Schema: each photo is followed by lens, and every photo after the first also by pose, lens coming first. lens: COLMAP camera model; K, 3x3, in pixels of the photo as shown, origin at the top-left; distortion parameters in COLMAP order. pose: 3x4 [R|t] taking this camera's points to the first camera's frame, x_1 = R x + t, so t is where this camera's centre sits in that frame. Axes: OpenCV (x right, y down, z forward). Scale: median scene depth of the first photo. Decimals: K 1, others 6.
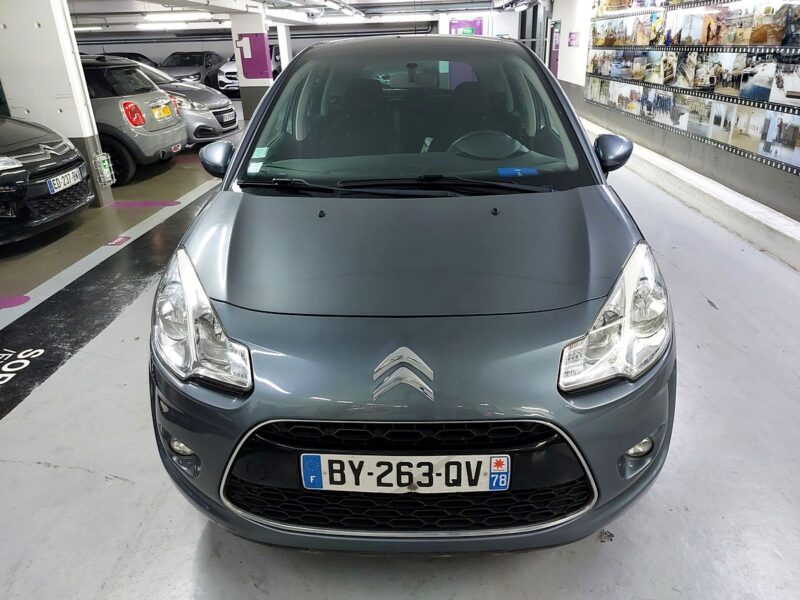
lens RADIAL K [[583.0, 0, 399.2], [0, 583.0, 293.8], [0, 0, 1]] dist [0.051048, -0.038089]
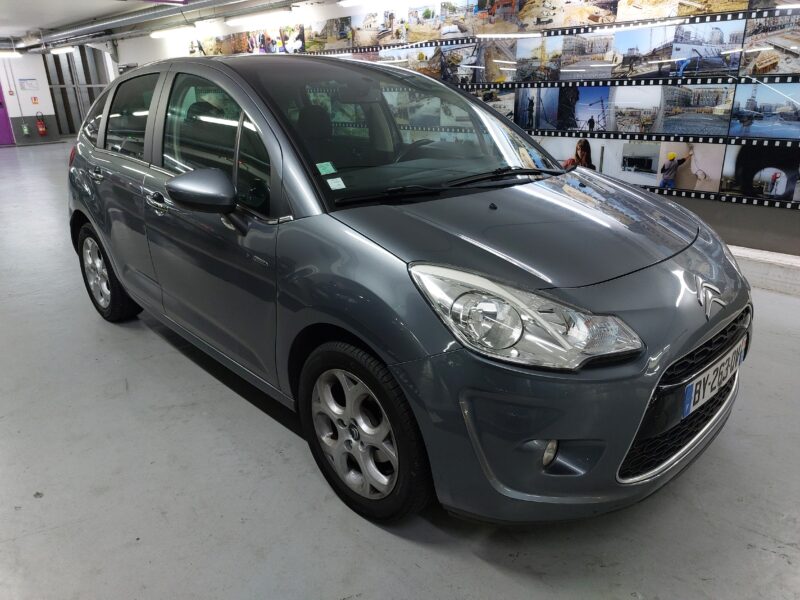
lens RADIAL K [[583.0, 0, 401.5], [0, 583.0, 304.7], [0, 0, 1]] dist [0.051048, -0.038089]
pose [[0.677878, -0.237750, 0.695670, -0.442700], [0.285845, 0.957046, 0.048543, -0.029982], [-0.677329, 0.165947, 0.716720, 0.185341]]
